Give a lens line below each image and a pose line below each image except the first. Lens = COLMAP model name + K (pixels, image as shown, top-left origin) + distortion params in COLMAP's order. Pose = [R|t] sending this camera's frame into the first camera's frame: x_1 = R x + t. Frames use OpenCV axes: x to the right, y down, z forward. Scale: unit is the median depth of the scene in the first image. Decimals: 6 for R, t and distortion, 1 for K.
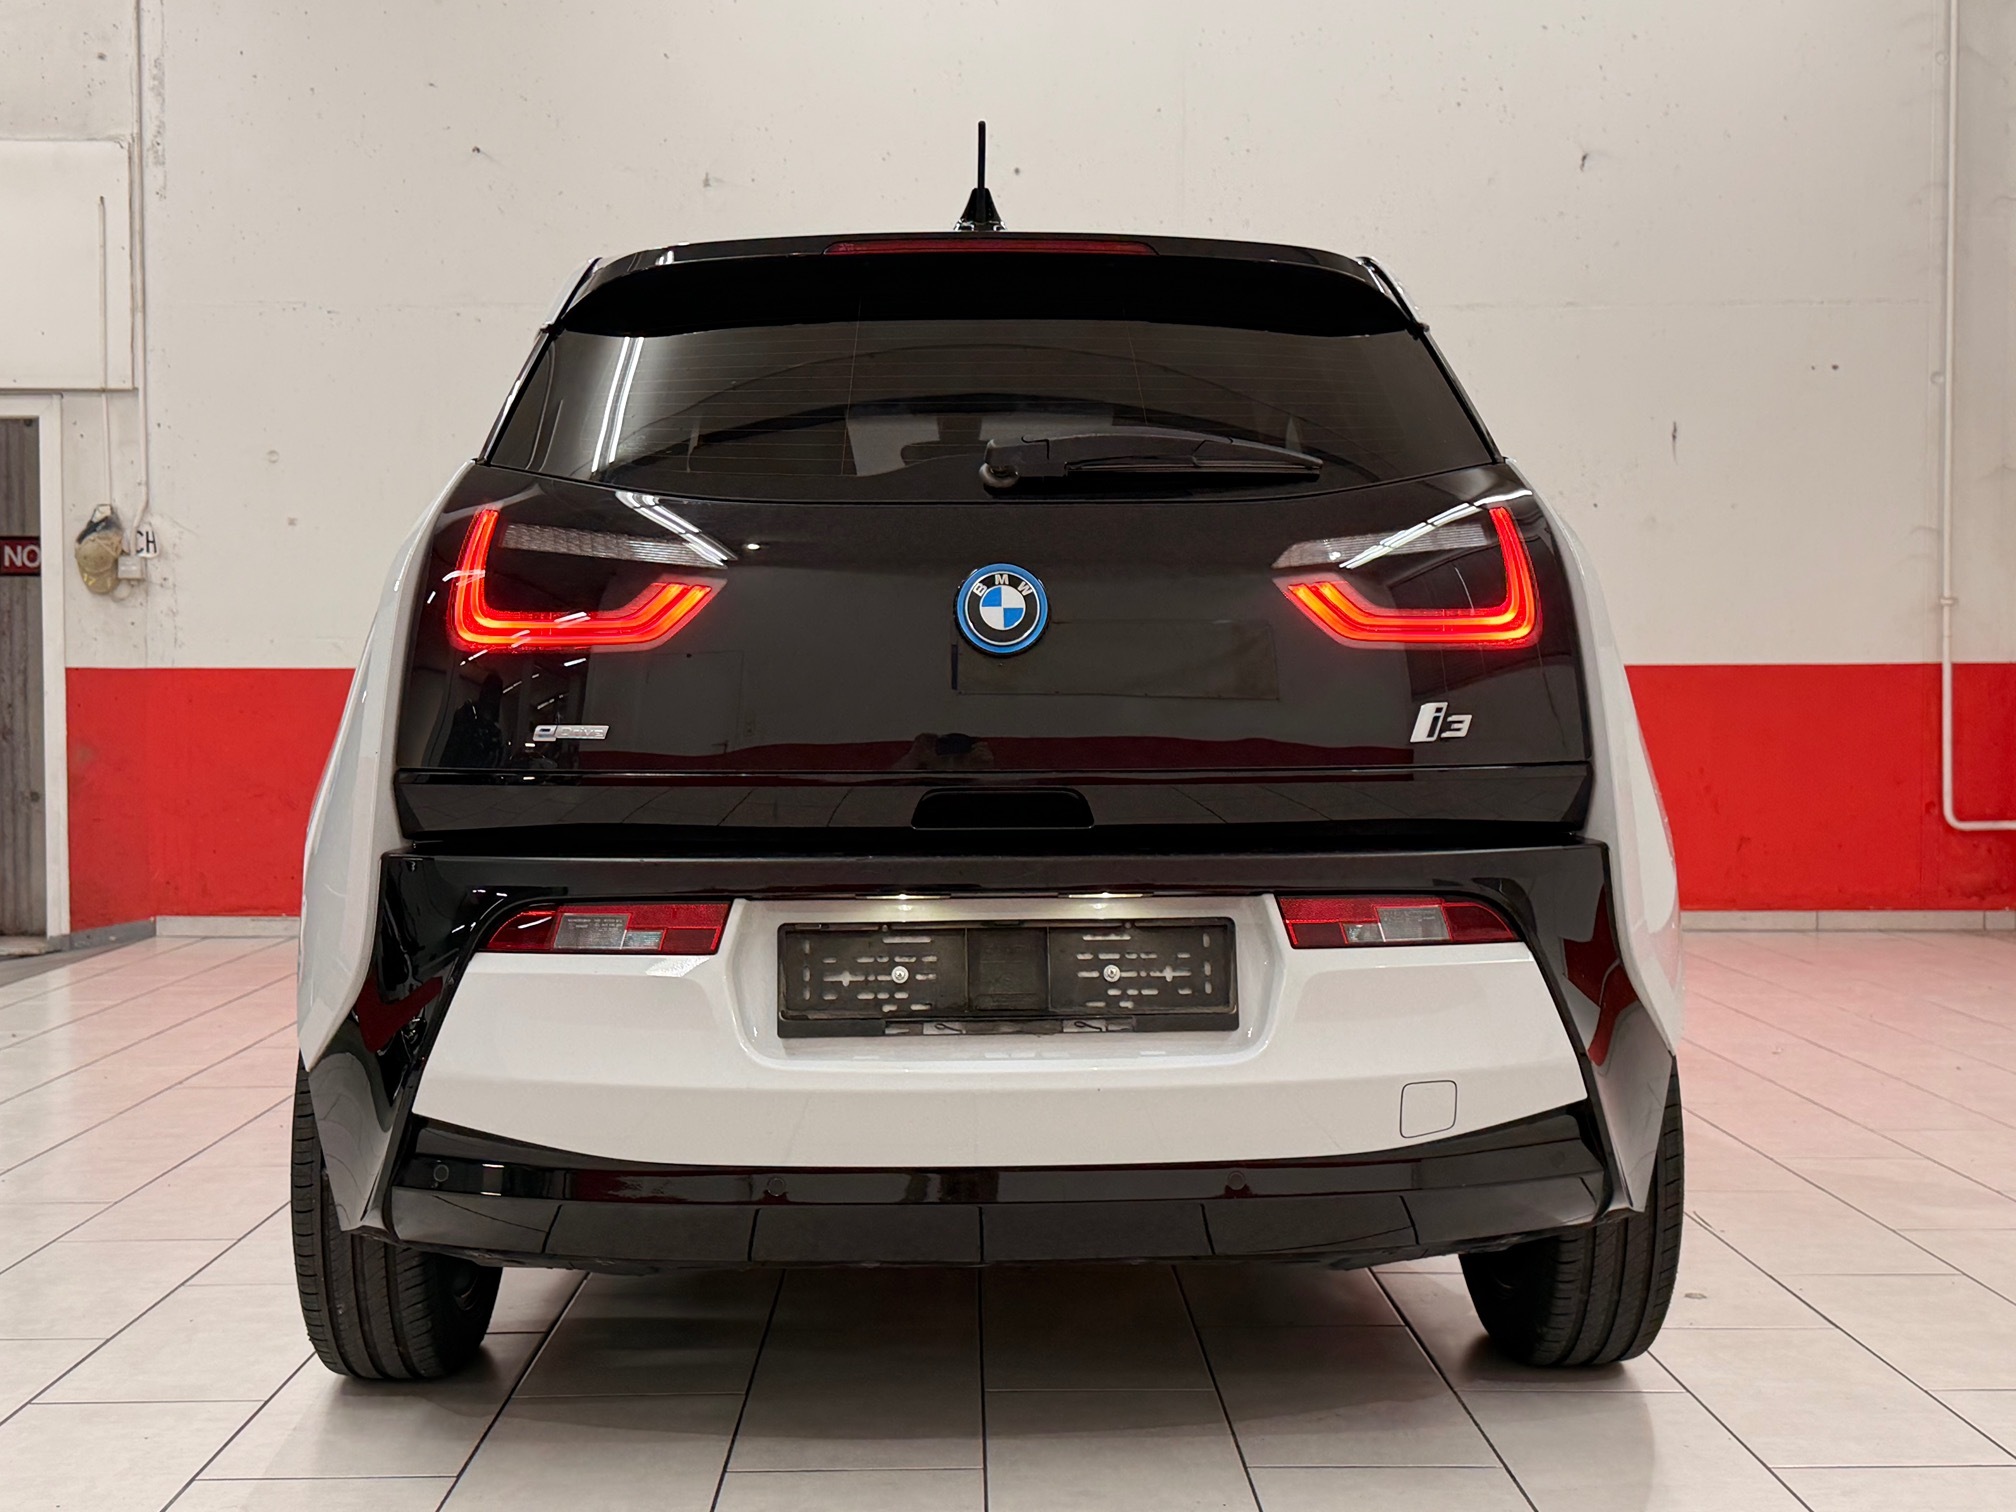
lens RADIAL K [[2402.1, 0, 1008.0], [0, 2402.1, 756.0], [0, 0, 1]] dist [0.106205, -0.033329]
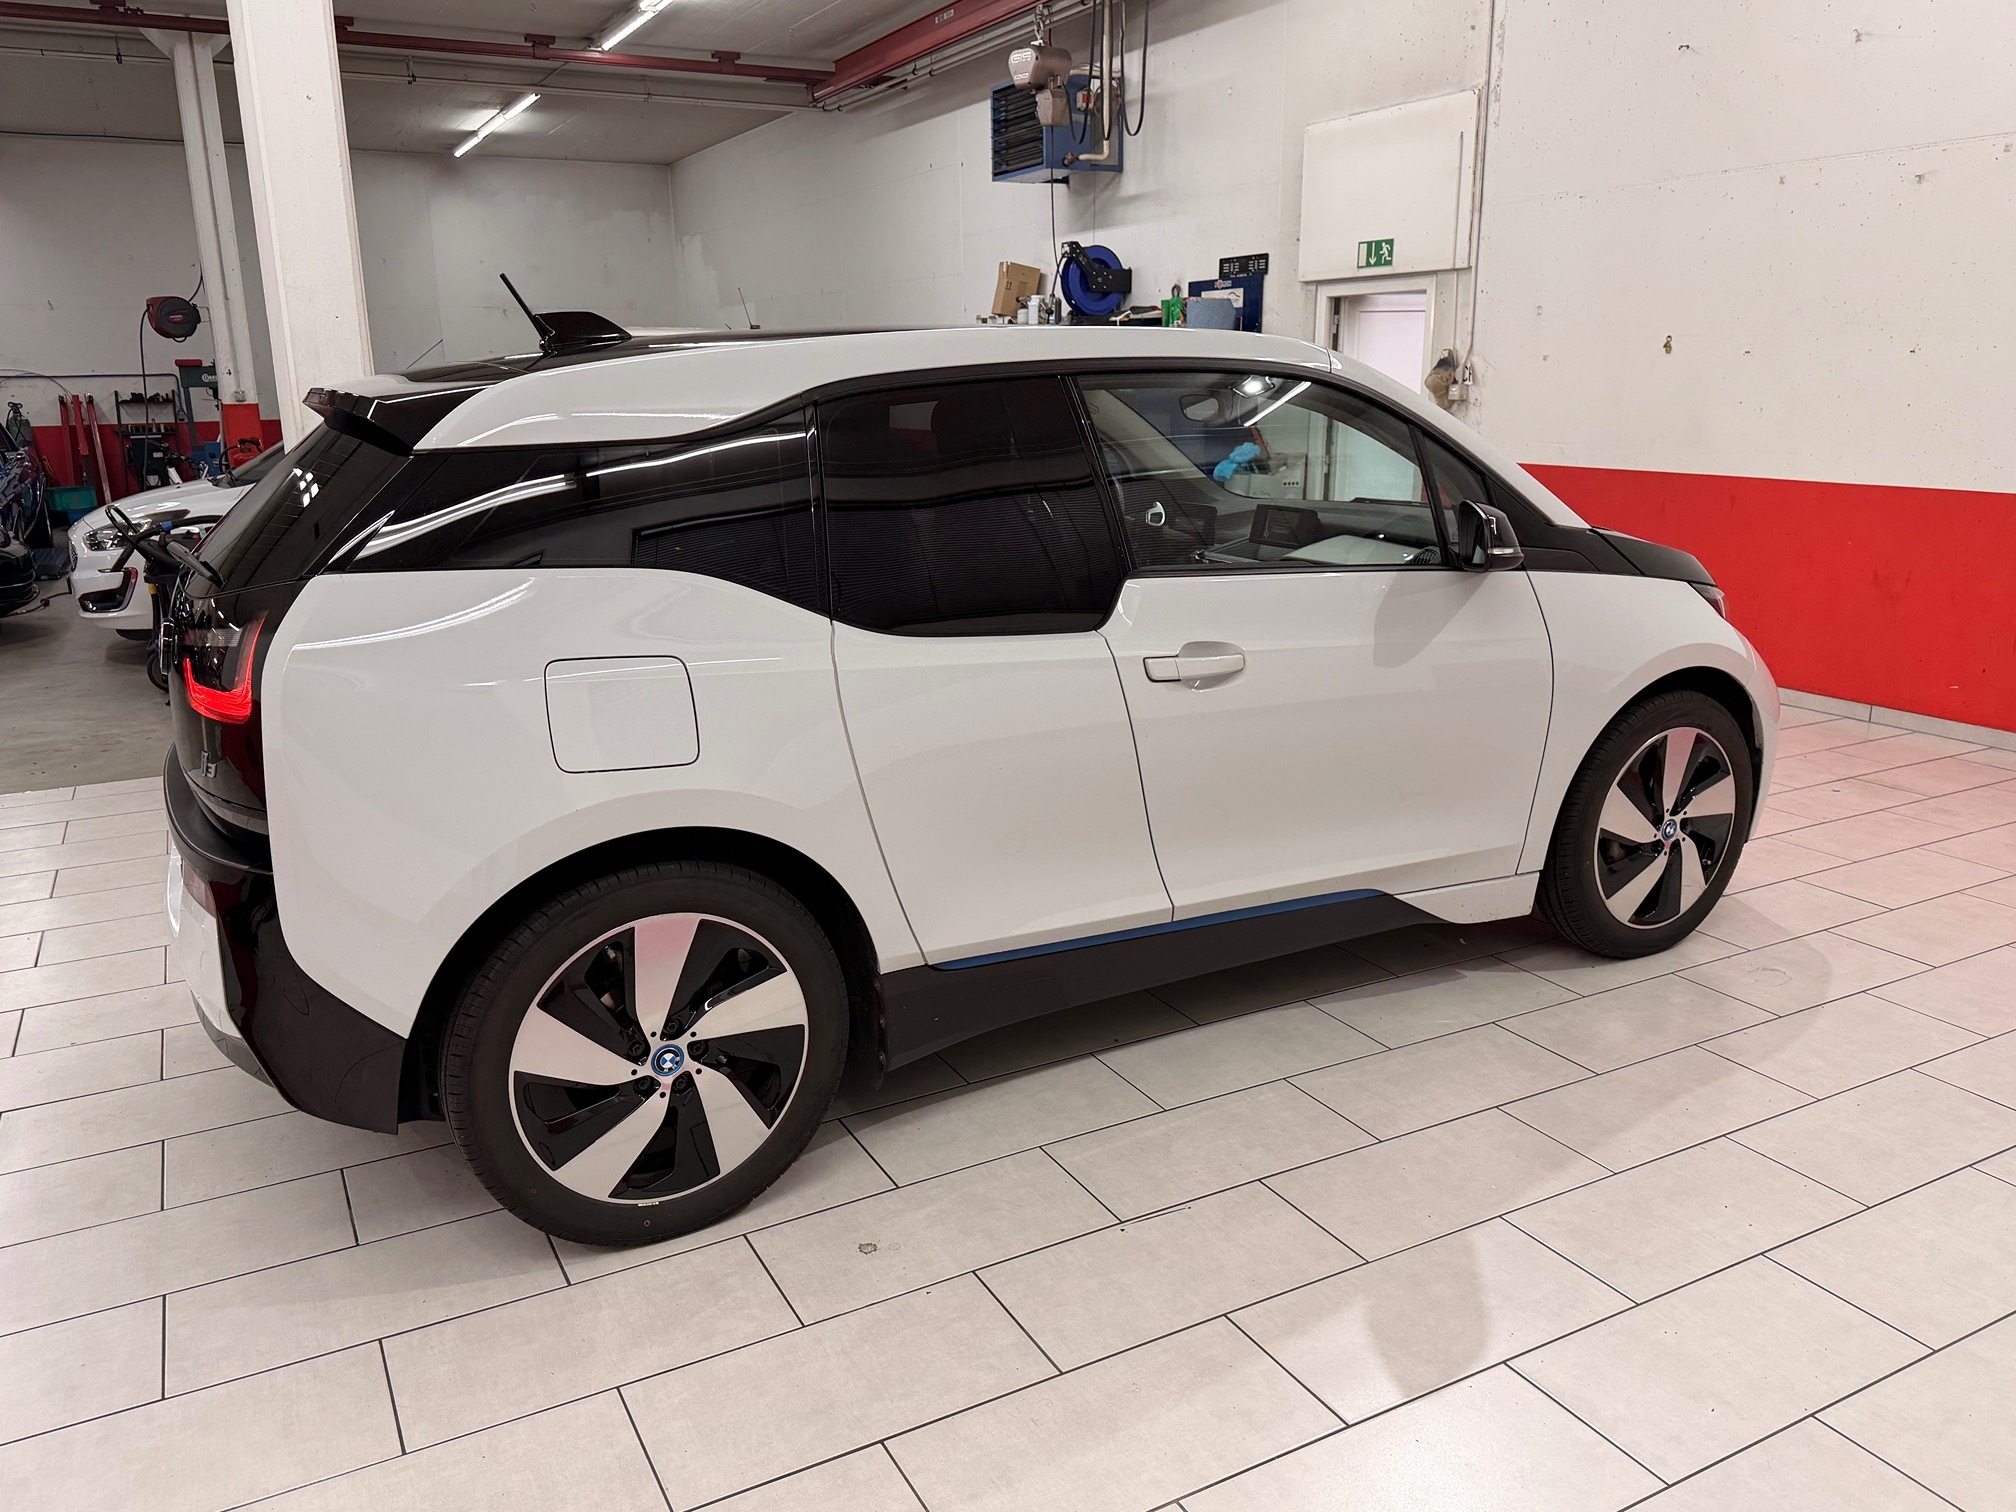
lens RADIAL K [[1503.1, 0, 1008.0], [0, 1503.1, 756.0], [0, 0, 1]] dist [0.063338, -0.089941]
pose [[0.458794, 0.217587, -0.861490, 1.218708], [-0.016025, 0.971422, 0.236819, -0.251288], [0.888398, -0.094846, 0.449169, 1.032137]]
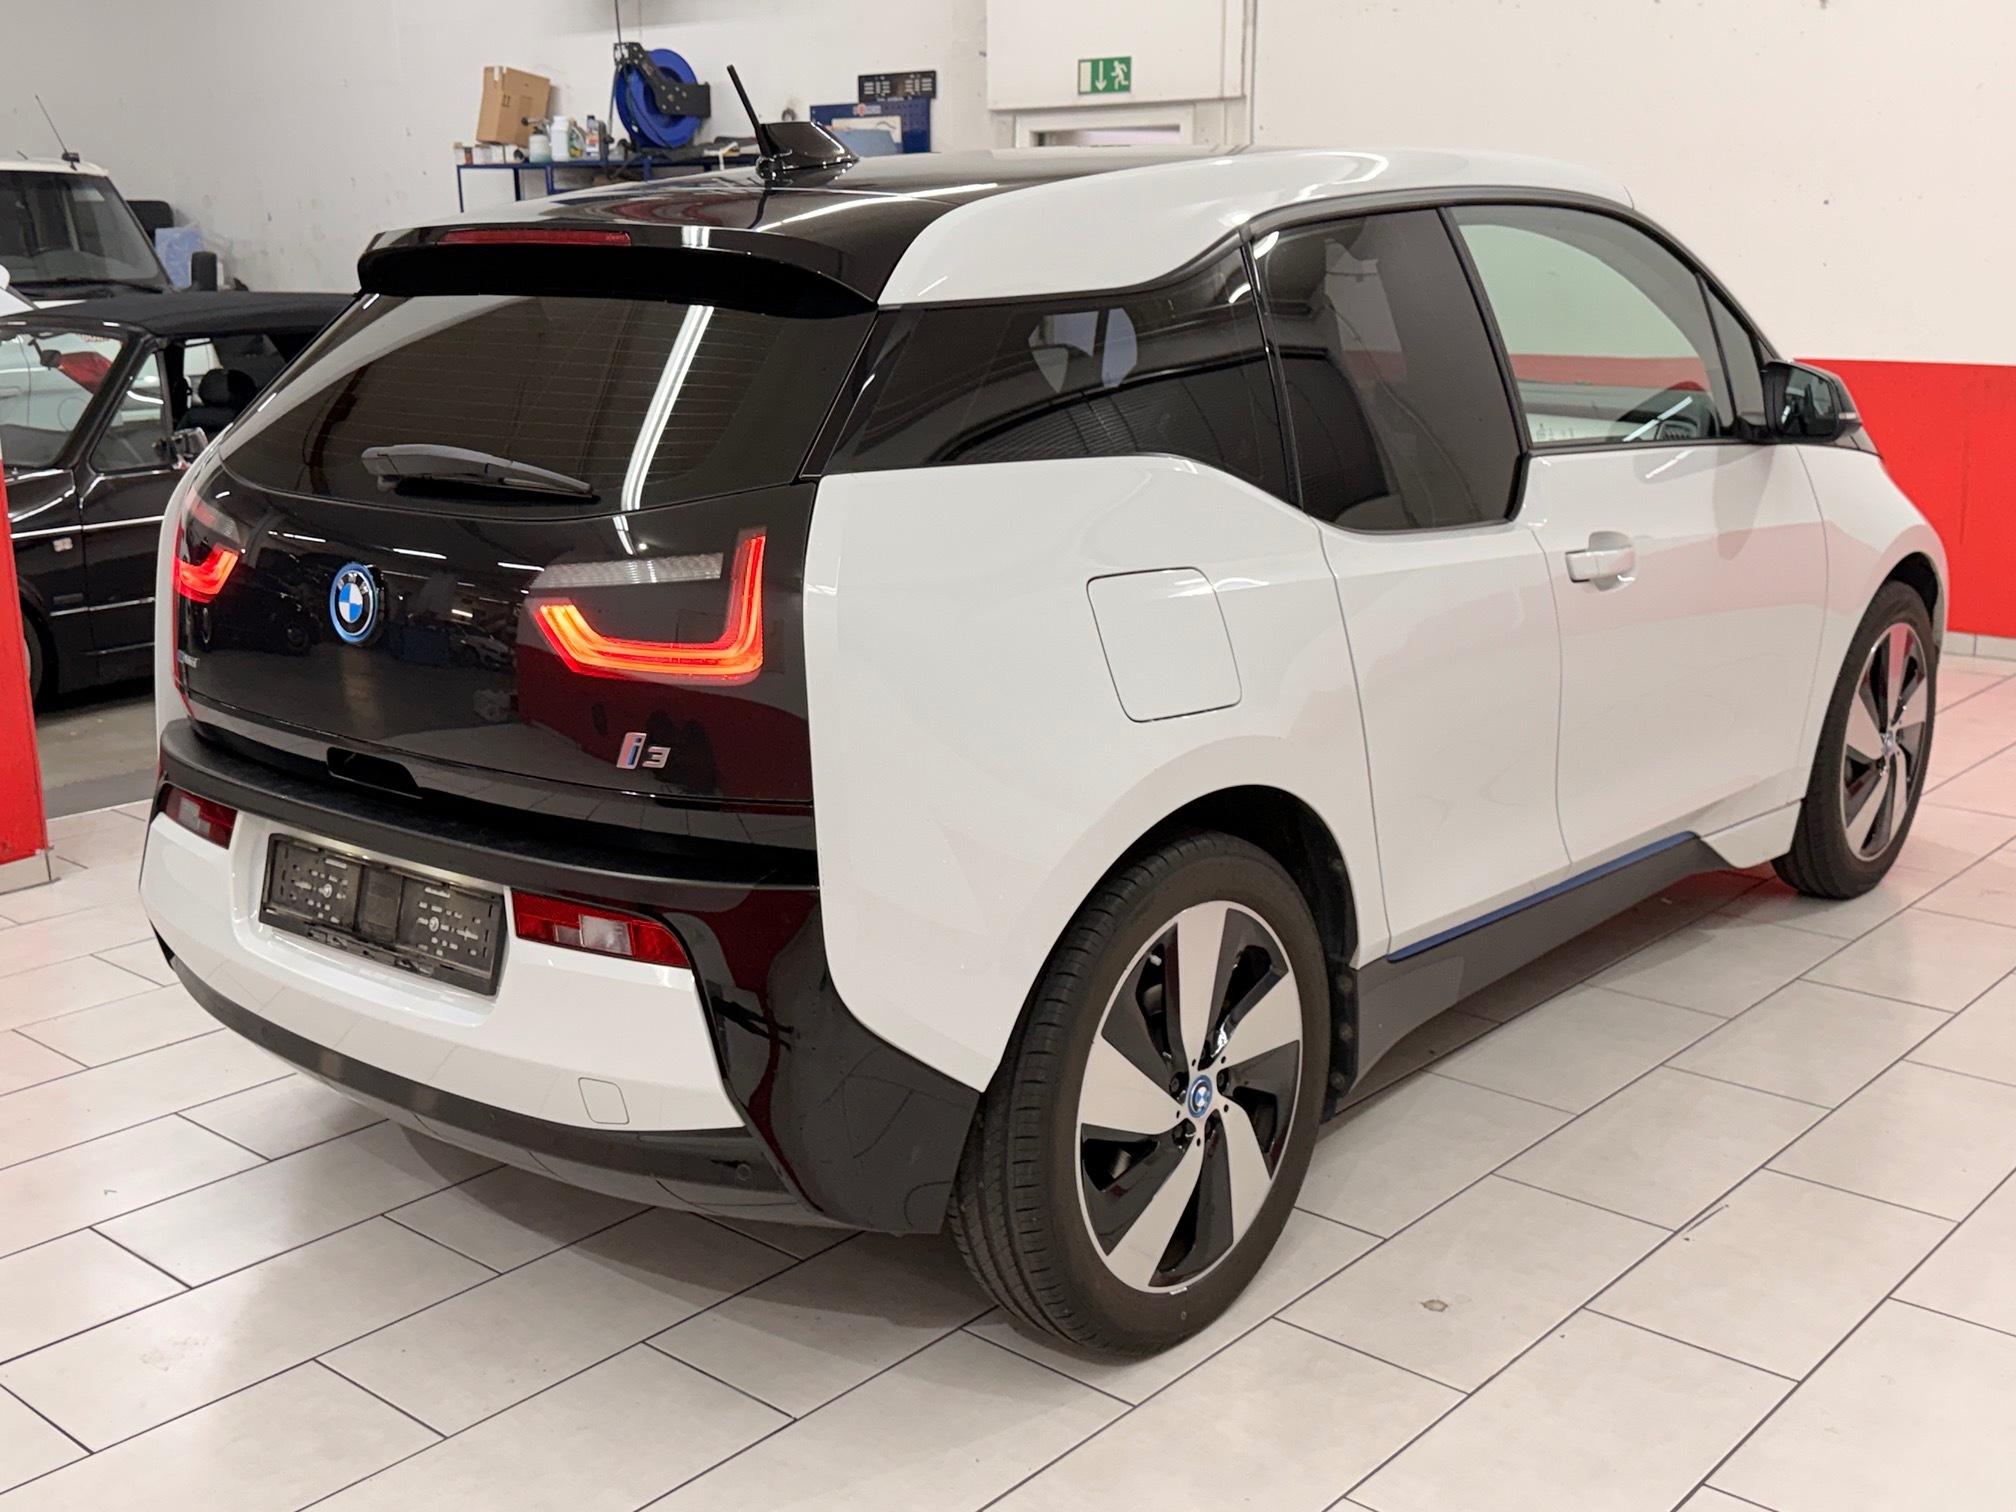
lens RADIAL K [[2156.4, 0, 1008.0], [0, 2156.4, 756.0], [0, 0, 1]] dist [0.117832, -0.222412]
pose [[0.744241, 0.155569, -0.649541, 0.914139], [-0.016482, 0.976478, 0.214987, -0.217812], [0.667708, -0.149296, 0.729299, 0.432684]]
